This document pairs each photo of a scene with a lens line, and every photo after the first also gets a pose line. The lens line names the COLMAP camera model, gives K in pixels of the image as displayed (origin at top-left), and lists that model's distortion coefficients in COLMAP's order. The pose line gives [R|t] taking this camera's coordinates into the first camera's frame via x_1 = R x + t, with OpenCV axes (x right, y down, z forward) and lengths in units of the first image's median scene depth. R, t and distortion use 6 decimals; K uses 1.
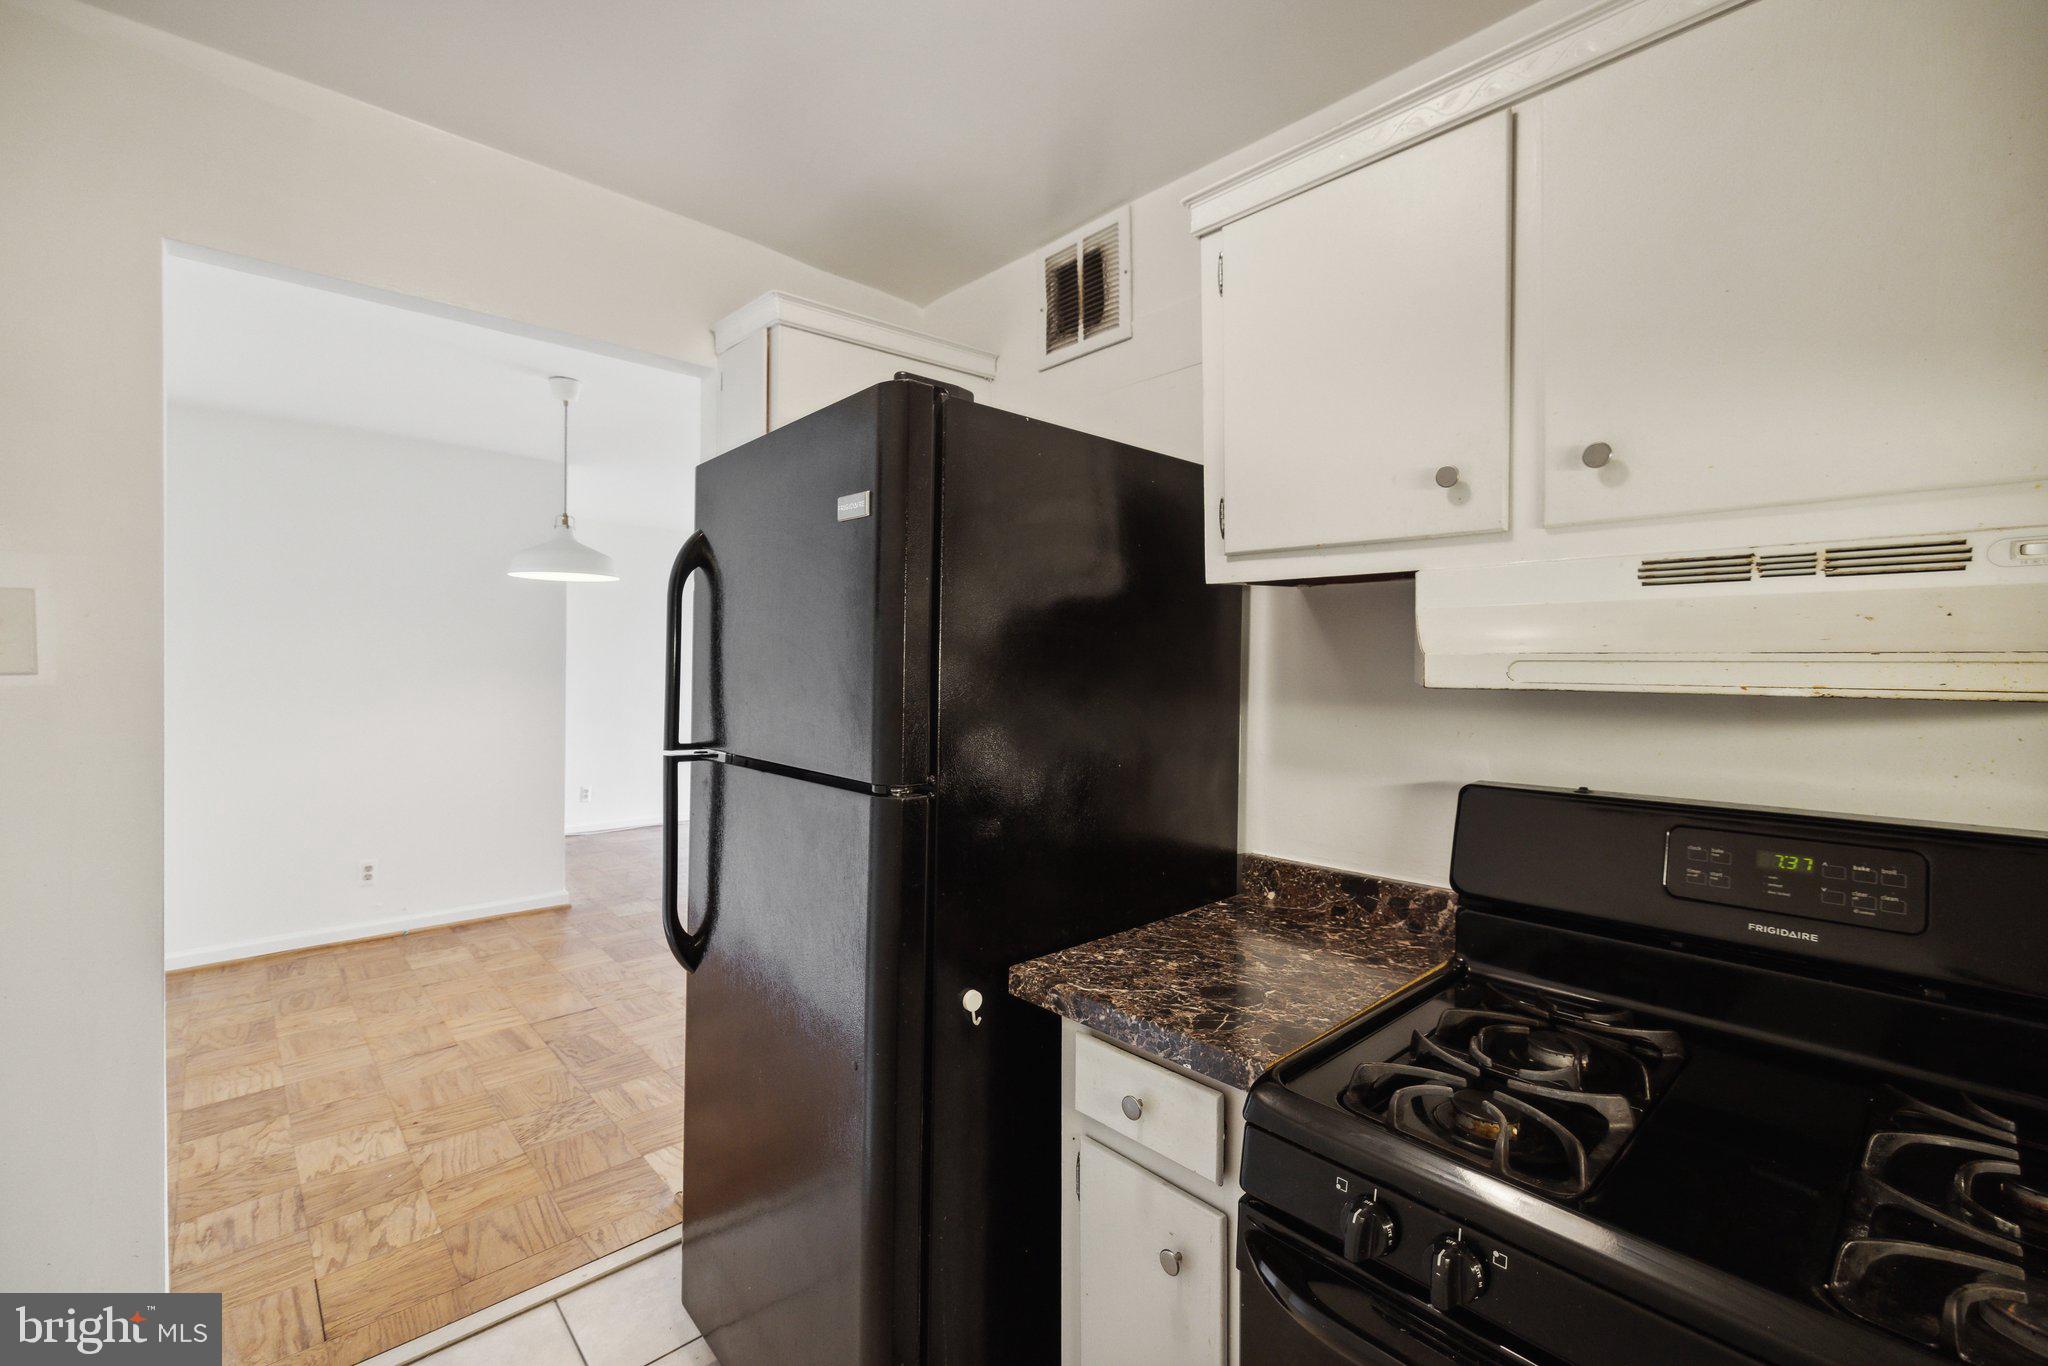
lens RADIAL K [[876.5, 0, 1023.3], [0, 876.5, 673.4], [0, 0, 1]] dist [0.000567, -0.000639]
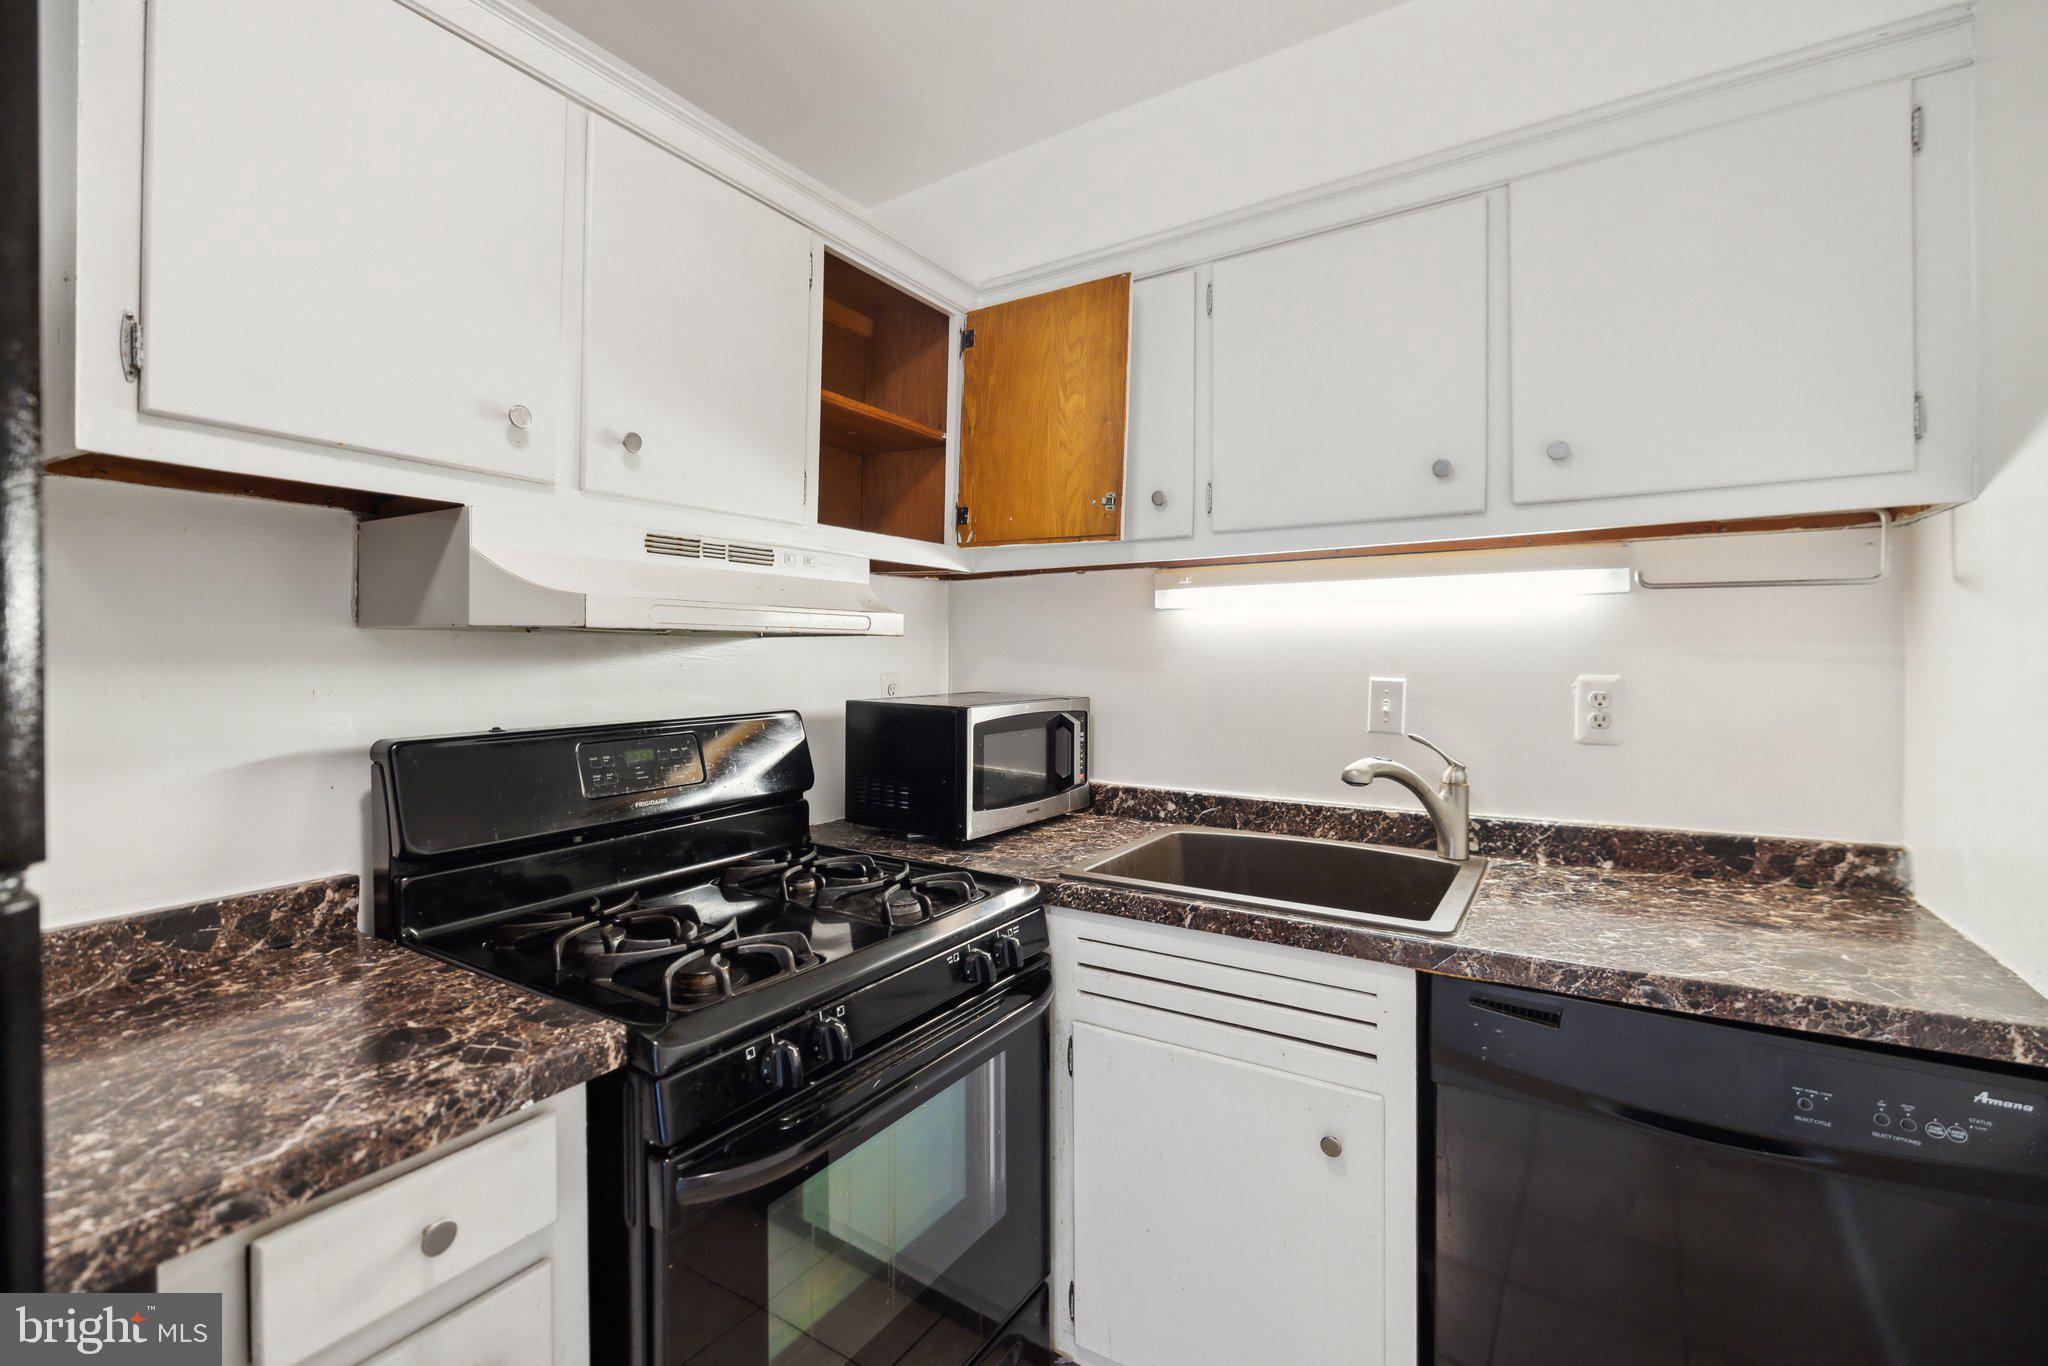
lens RADIAL K [[876.5, 0, 1013.5], [0, 876.5, 657.4], [0, 0, 1]] dist [0.000567, -0.000639]
pose [[-0.244630, -0.007661, 0.969586, -0.411361], [0.016698, 0.999787, 0.012113, 0.029865], [-0.969473, 0.019154, -0.244450, 0.469481]]
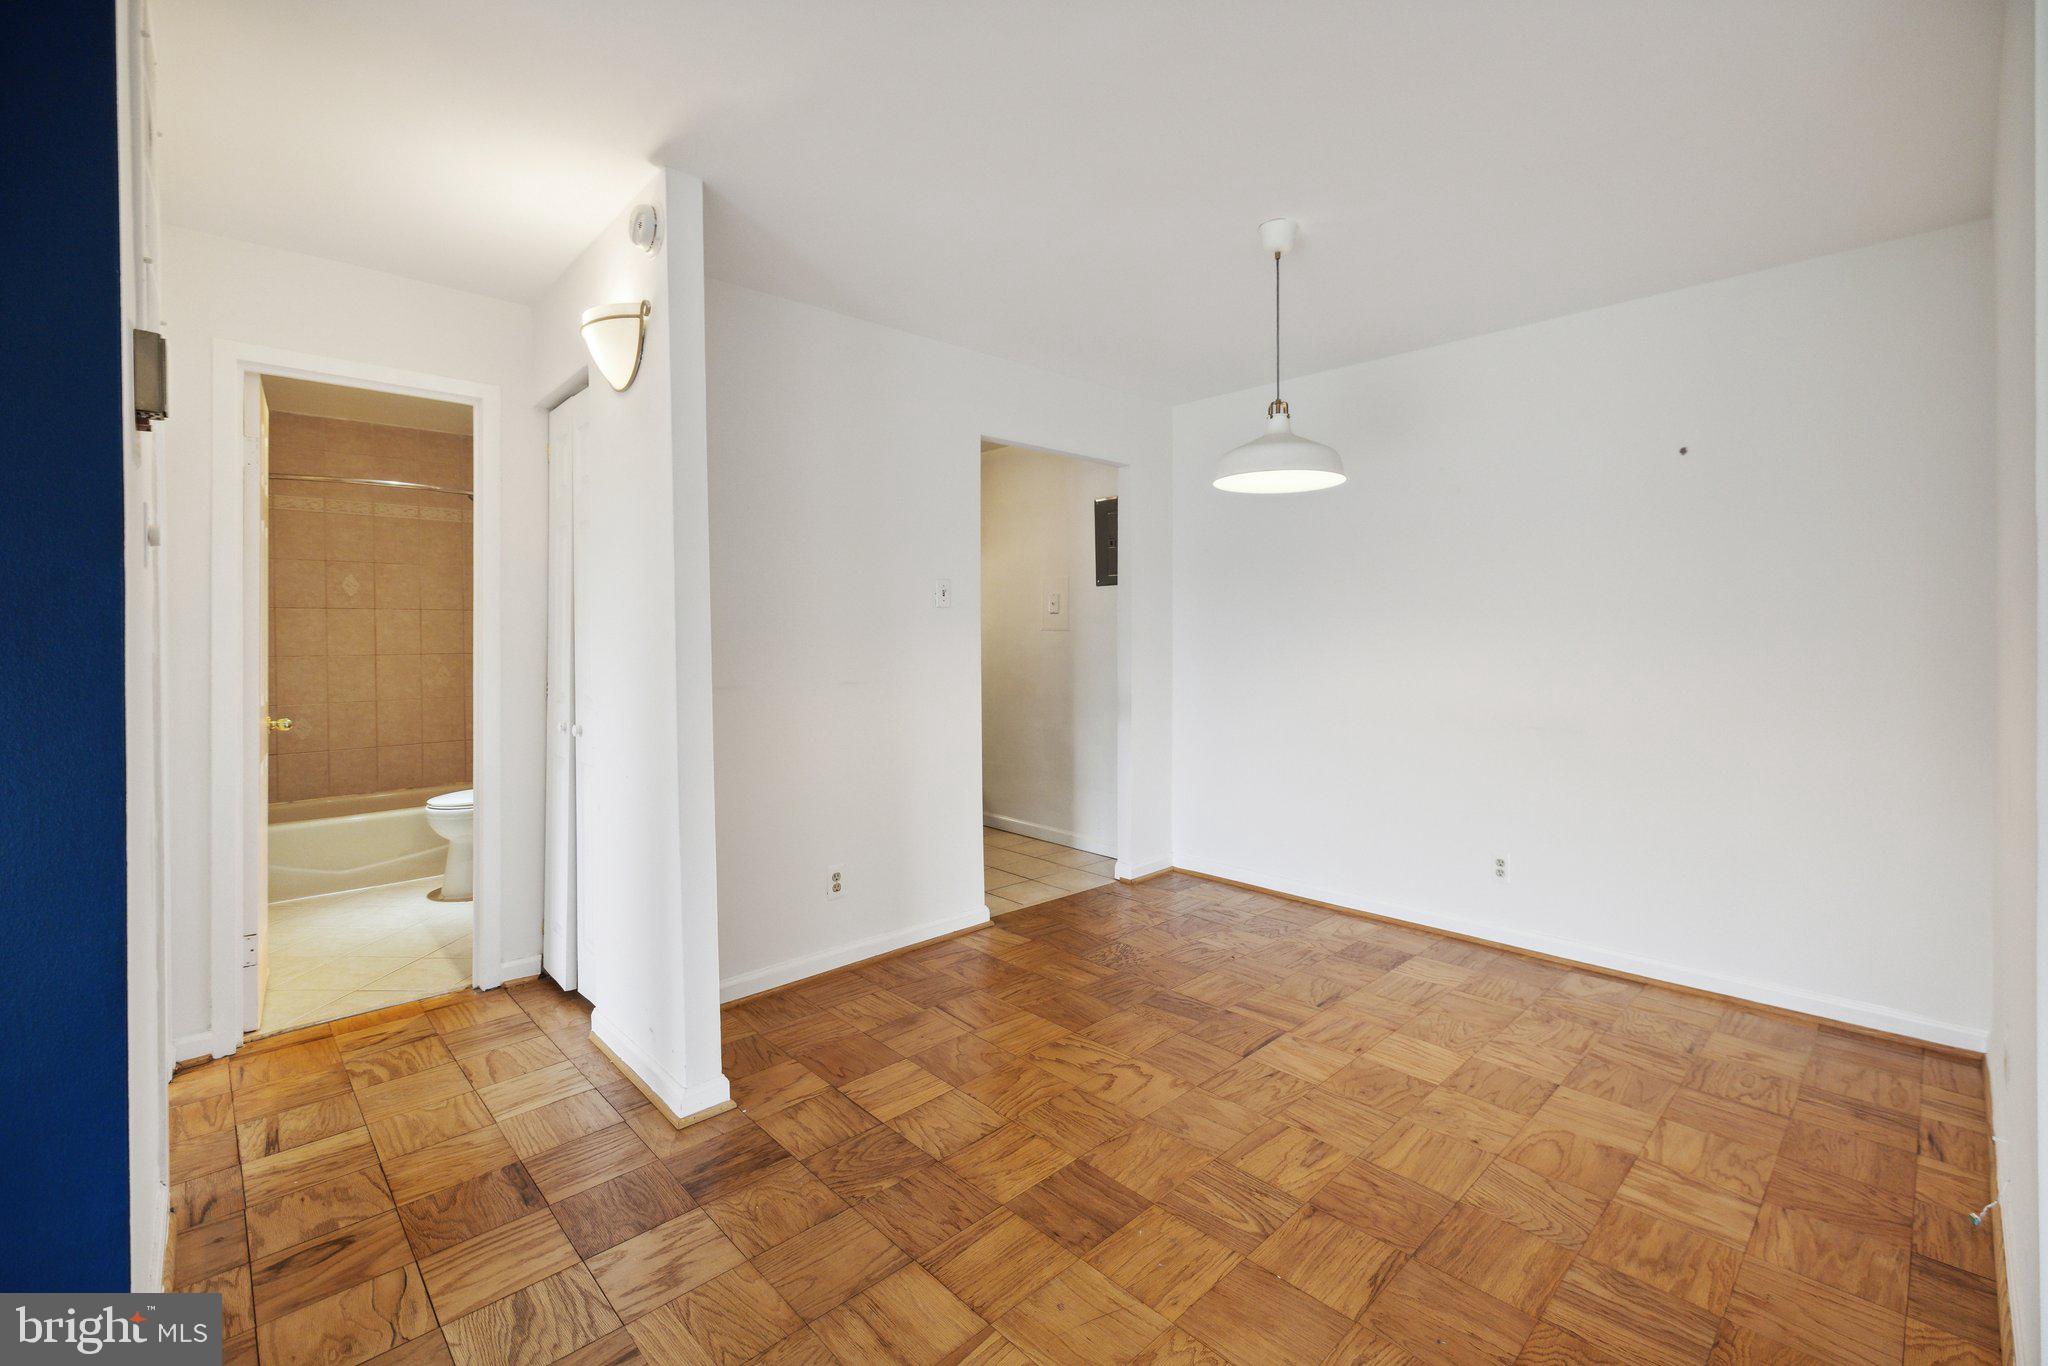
lens RADIAL K [[876.5, 0, 1063.6], [0, 876.5, 641.9], [0, 0, 1]] dist [0.000567, -0.000639]
pose [[-0.999116, -0.007352, -0.041392, -0.435493], [-0.008552, 0.999546, 0.028883, 0.012325], [0.041161, 0.029212, -0.998725, 2.504953]]
